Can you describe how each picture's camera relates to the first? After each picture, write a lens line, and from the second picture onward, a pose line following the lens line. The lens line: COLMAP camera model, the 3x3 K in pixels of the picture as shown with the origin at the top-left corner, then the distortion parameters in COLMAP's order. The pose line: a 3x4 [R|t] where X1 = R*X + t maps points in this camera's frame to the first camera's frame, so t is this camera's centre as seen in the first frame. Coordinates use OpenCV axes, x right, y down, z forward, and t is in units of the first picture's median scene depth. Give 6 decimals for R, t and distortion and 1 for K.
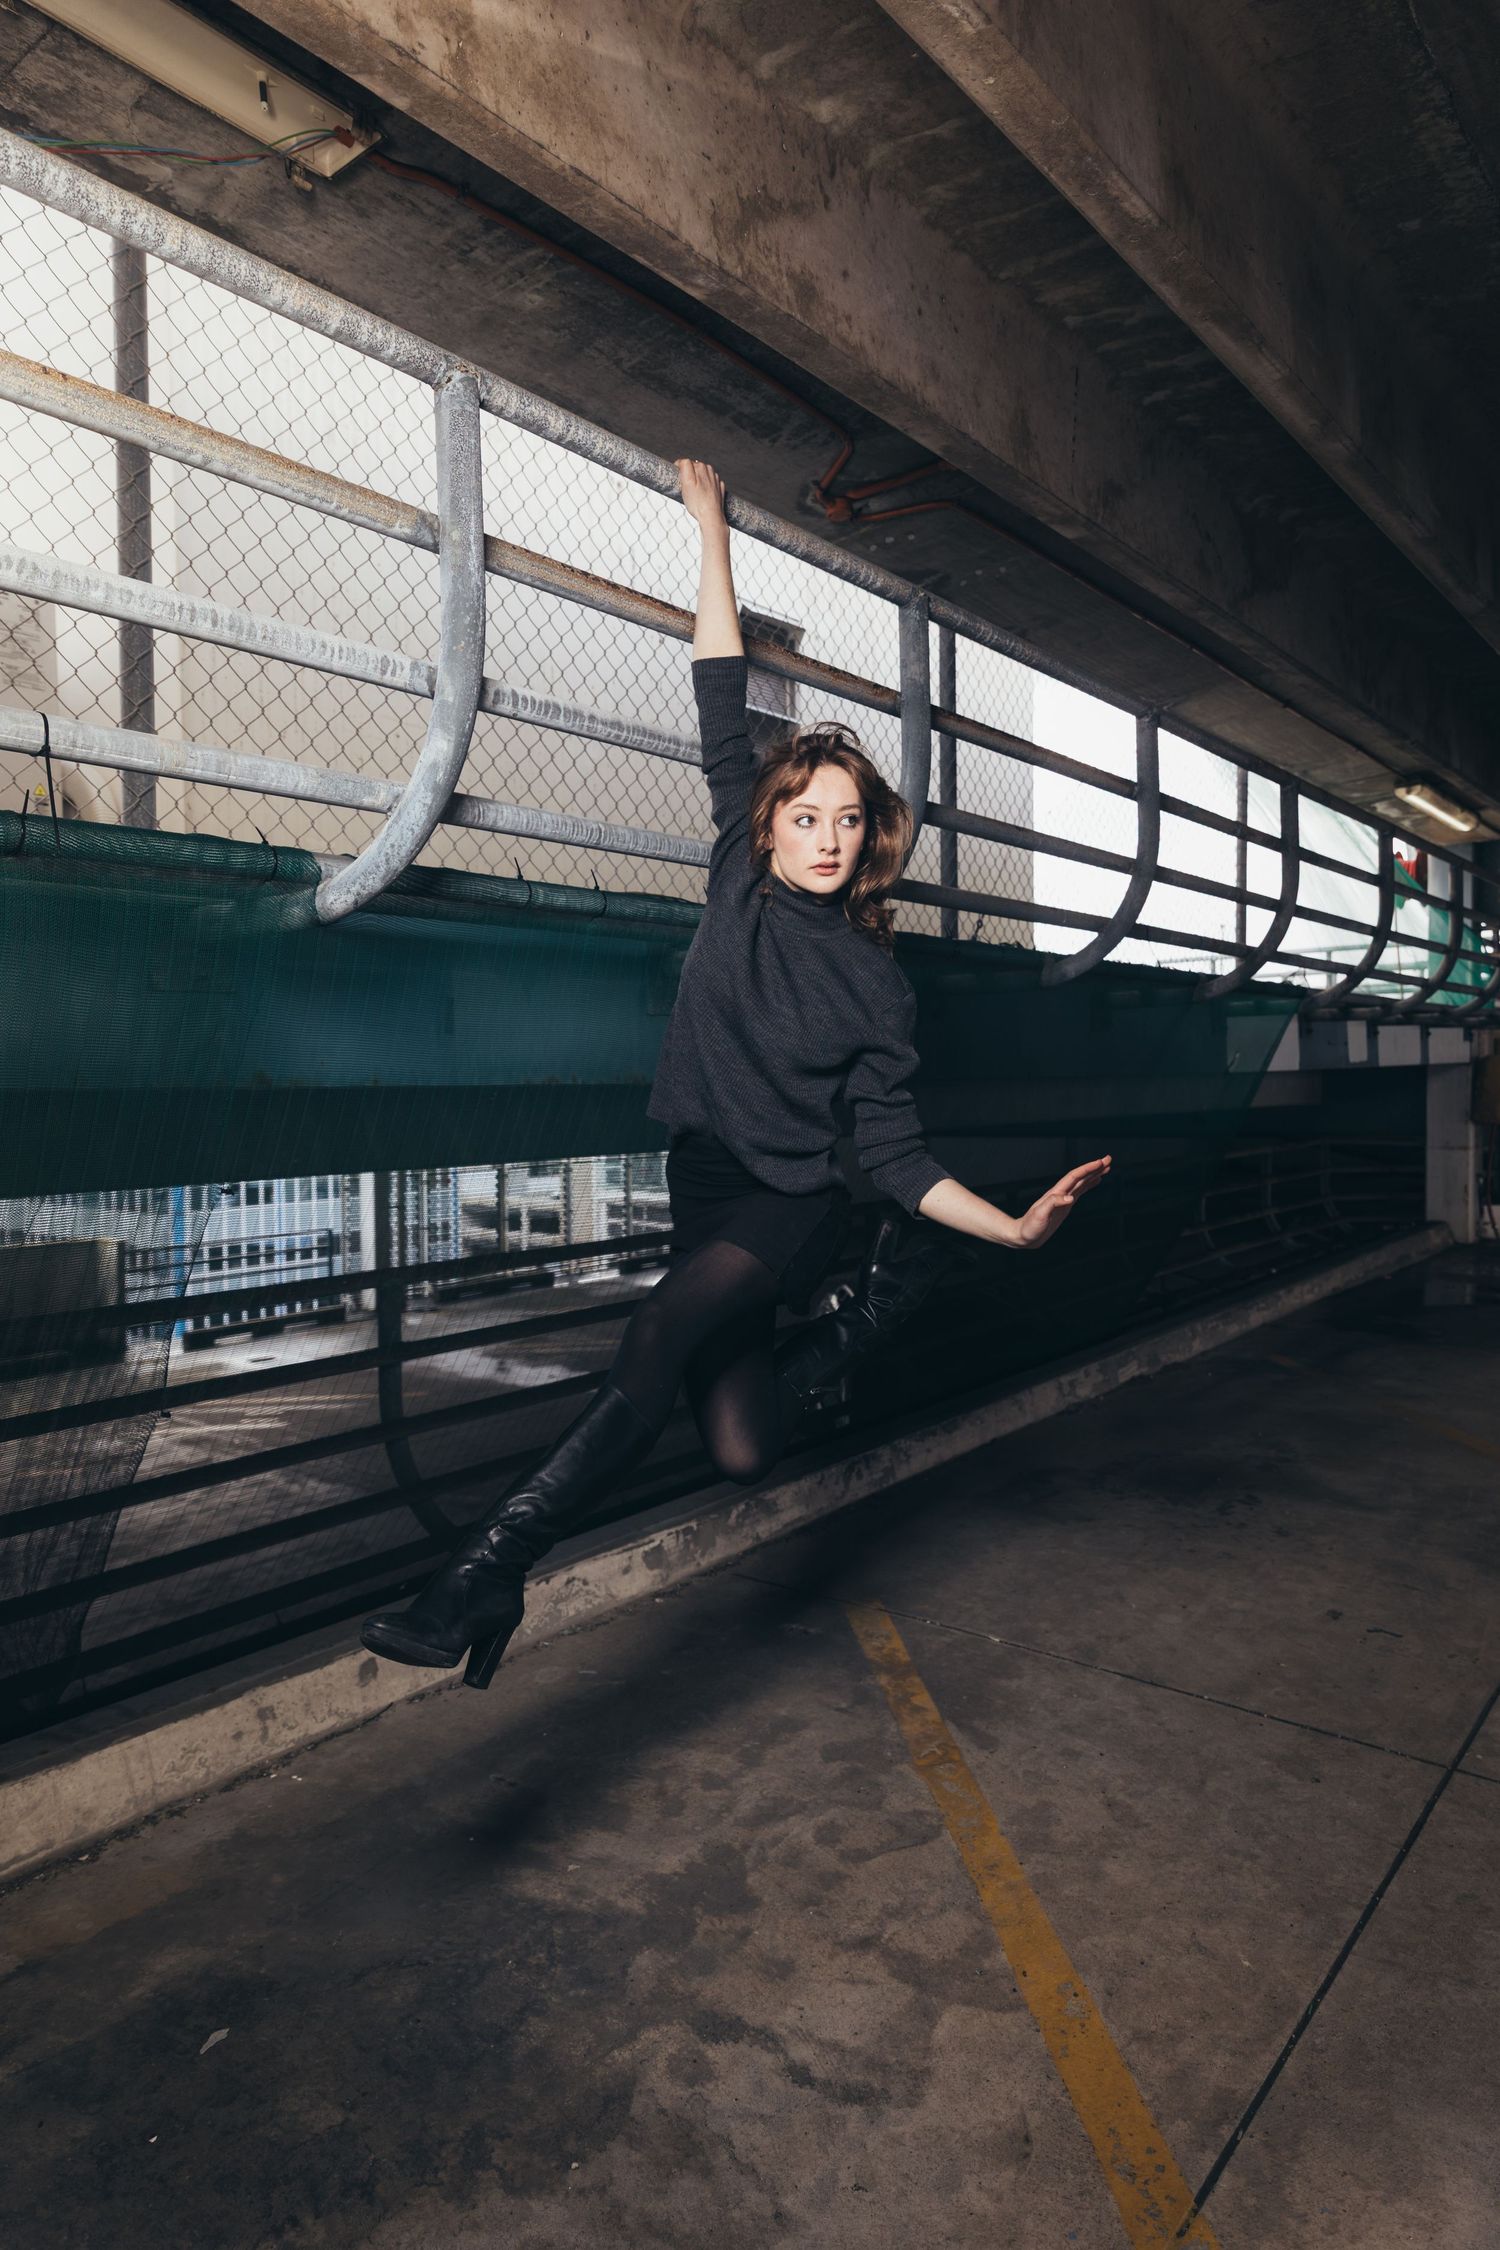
lens RADIAL K [[1513.5, 0, 750.0], [0, 1513.5, 1125.0], [0, 0, 1]] dist [0.004092, -0.000514]
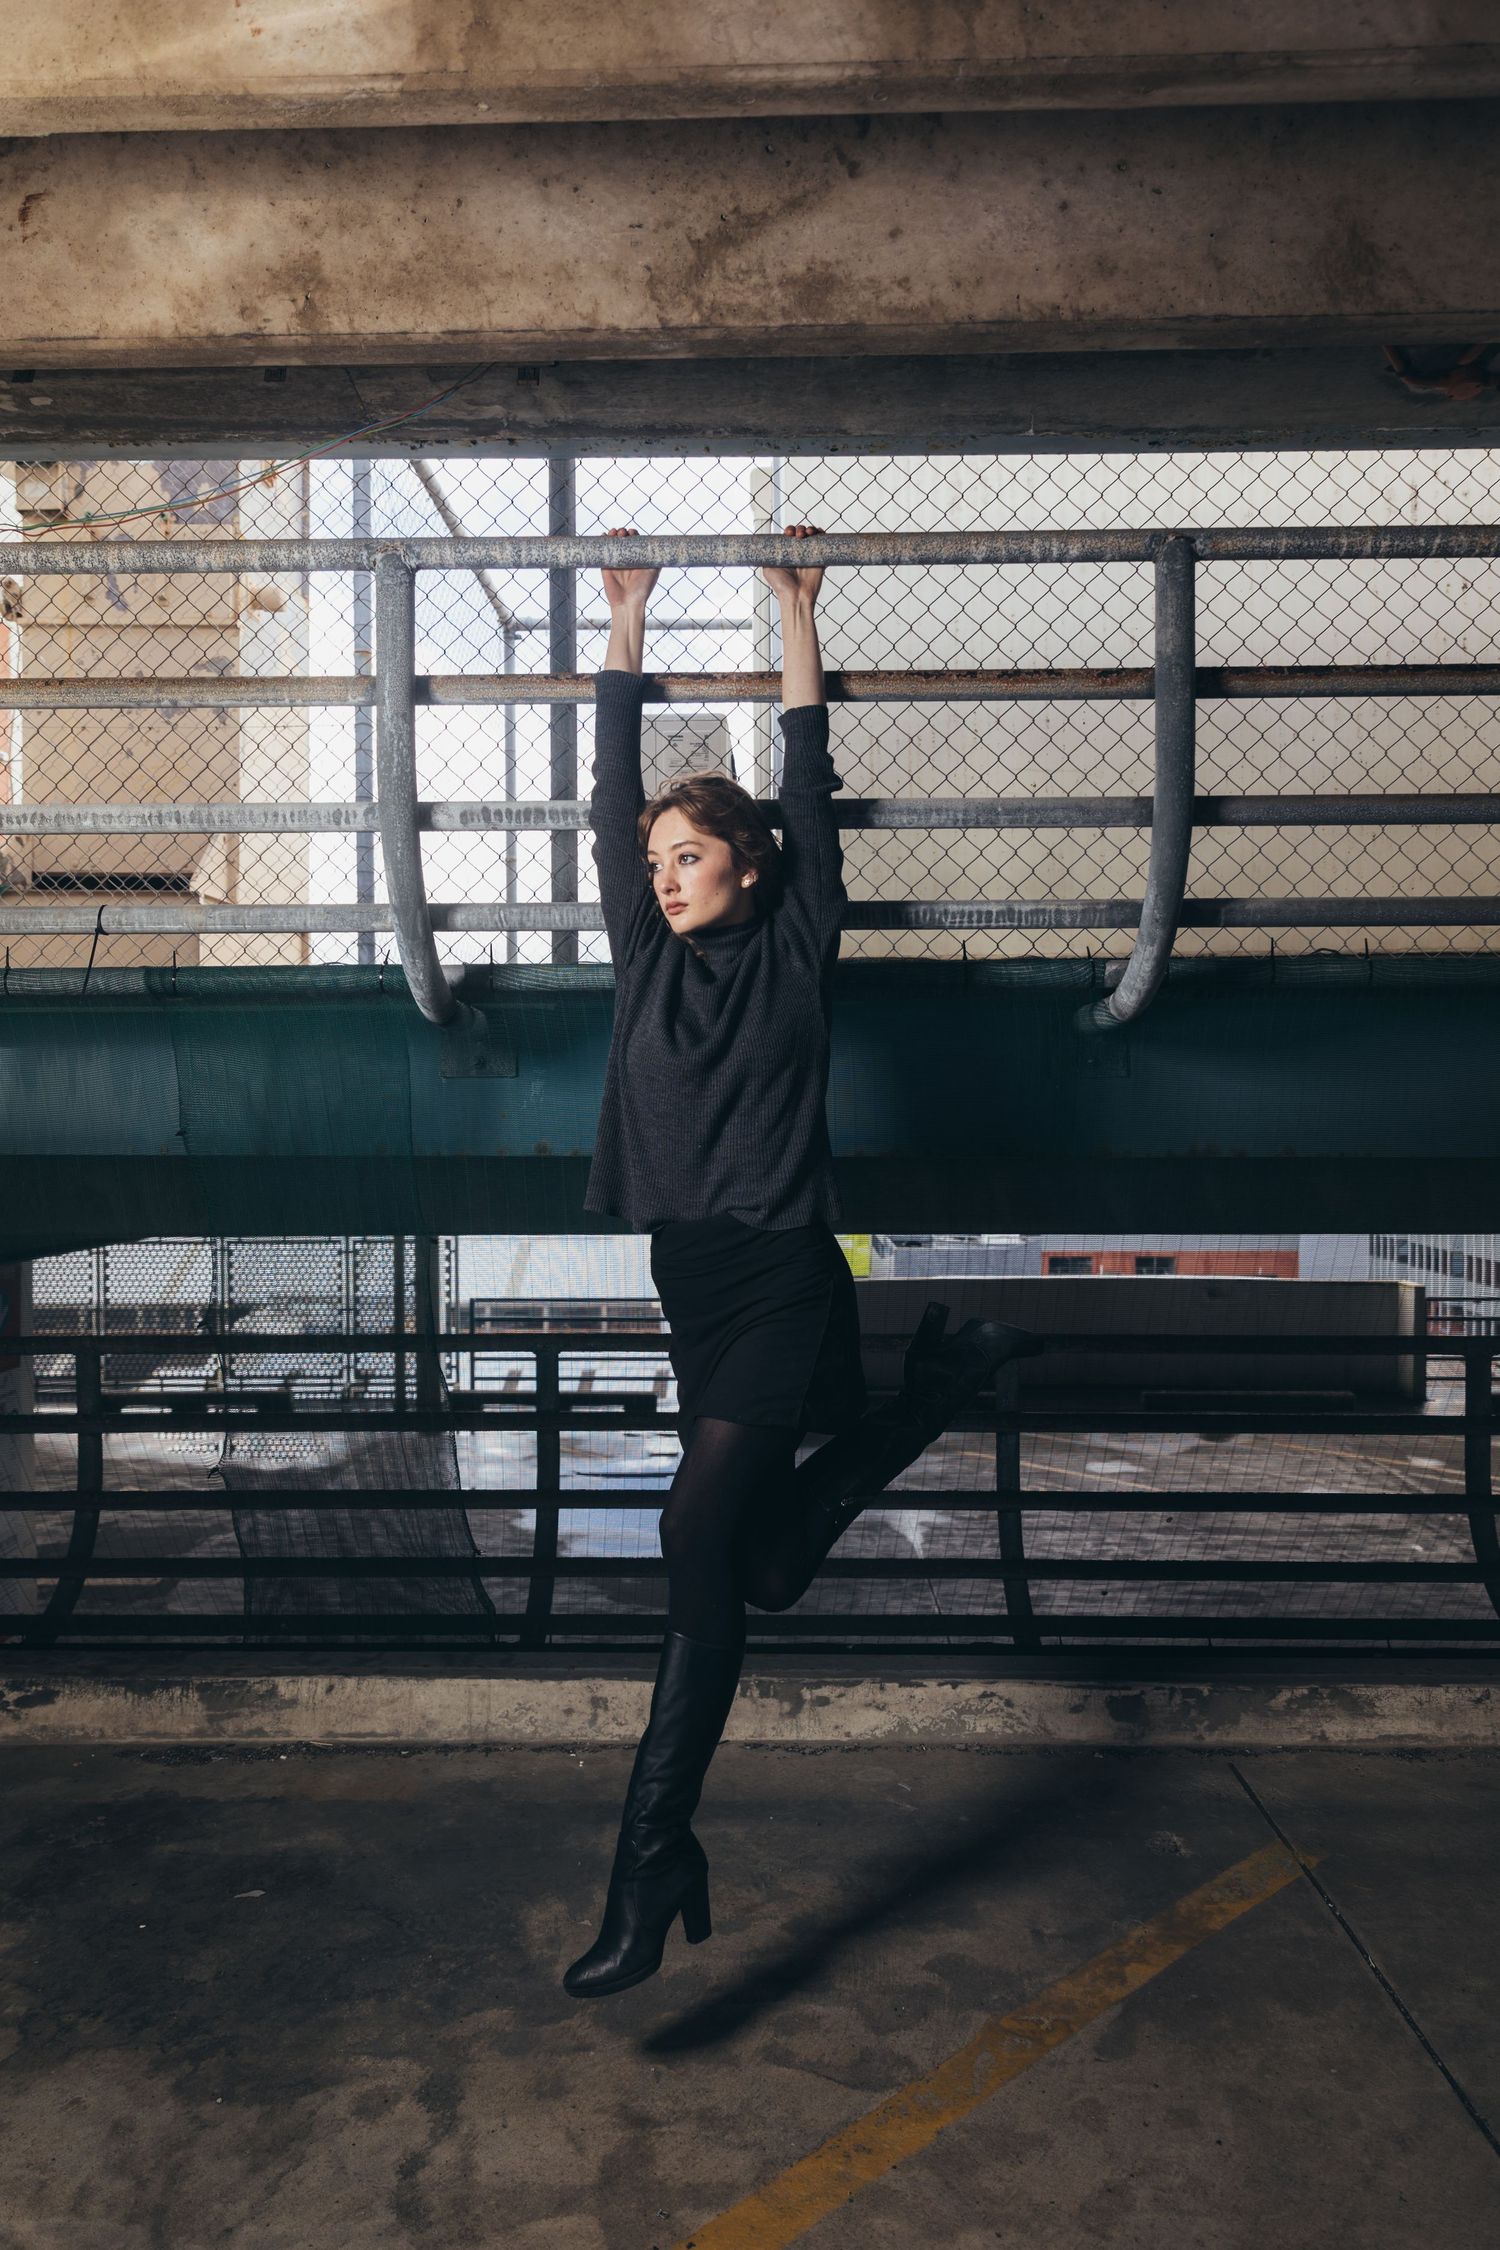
lens RADIAL K [[1582.0, 0, 749.9], [0, 1582.0, 1135.6], [0, 0, 1]] dist [0.023297, -0.022731]
pose [[0.574267, 0.022341, -0.818363, 0.788563], [-0.030509, 0.999517, 0.005878, -0.054151], [0.818099, 0.021592, 0.574672, 0.437947]]
